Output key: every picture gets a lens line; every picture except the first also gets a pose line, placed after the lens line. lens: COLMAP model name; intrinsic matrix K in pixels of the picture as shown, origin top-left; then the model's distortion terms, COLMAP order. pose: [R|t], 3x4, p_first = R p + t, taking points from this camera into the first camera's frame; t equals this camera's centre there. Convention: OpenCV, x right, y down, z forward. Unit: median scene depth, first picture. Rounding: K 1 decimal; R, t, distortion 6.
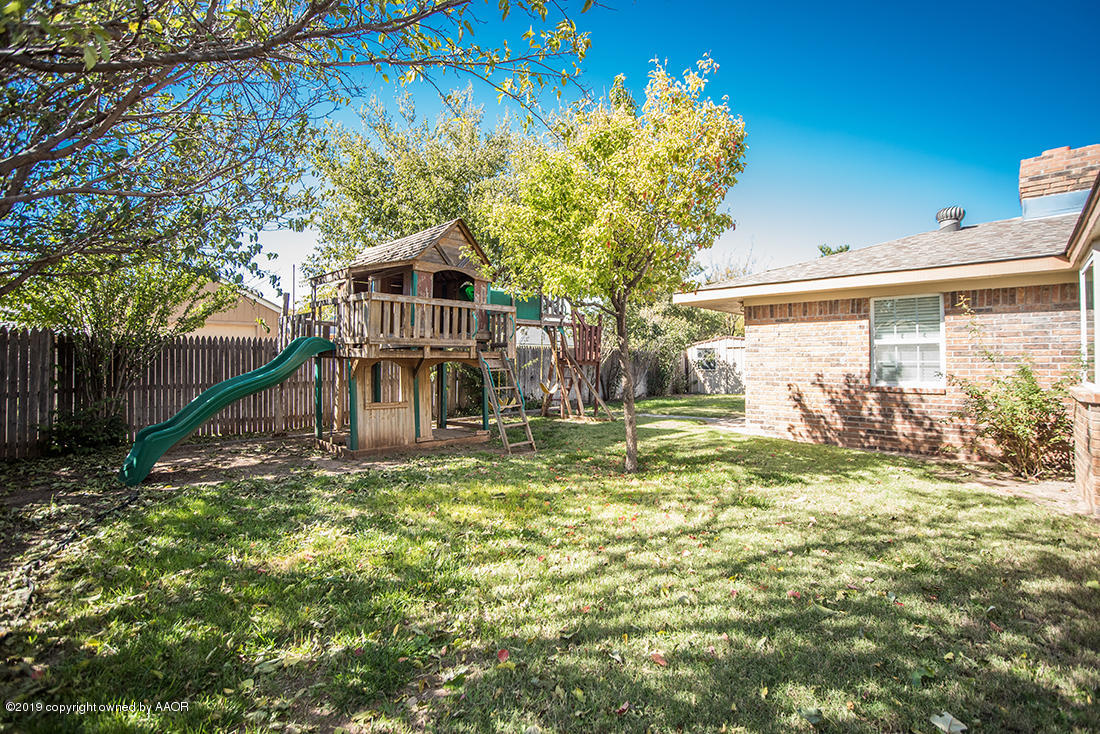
lens RADIAL K [[465.4, 0, 545.6], [0, 465.4, 368.7], [0, 0, 1]] dist [-0.047354, 0.023940]
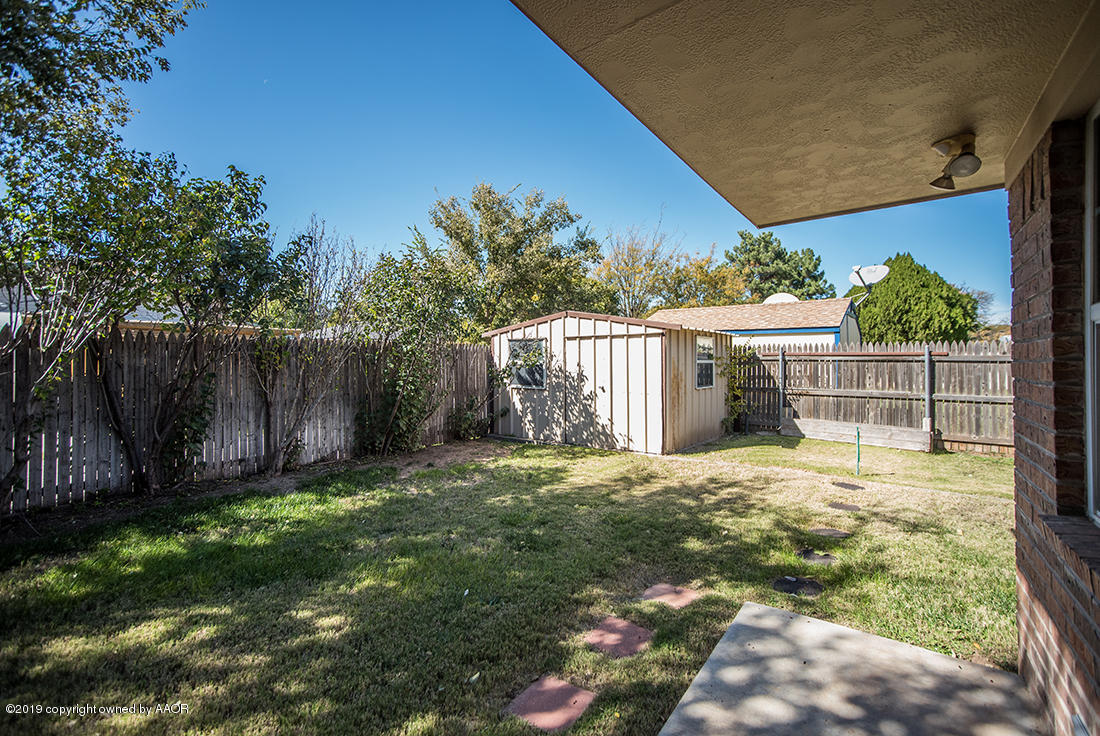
lens RADIAL K [[465.4, 0, 545.6], [0, 465.4, 369.7], [0, 0, 1]] dist [-0.047354, 0.023940]
pose [[0.988649, 0.005432, 0.150144, 0.296193], [-0.005134, 0.999984, -0.002371, -0.013301], [-0.150155, 0.001574, 0.988661, 0.542584]]
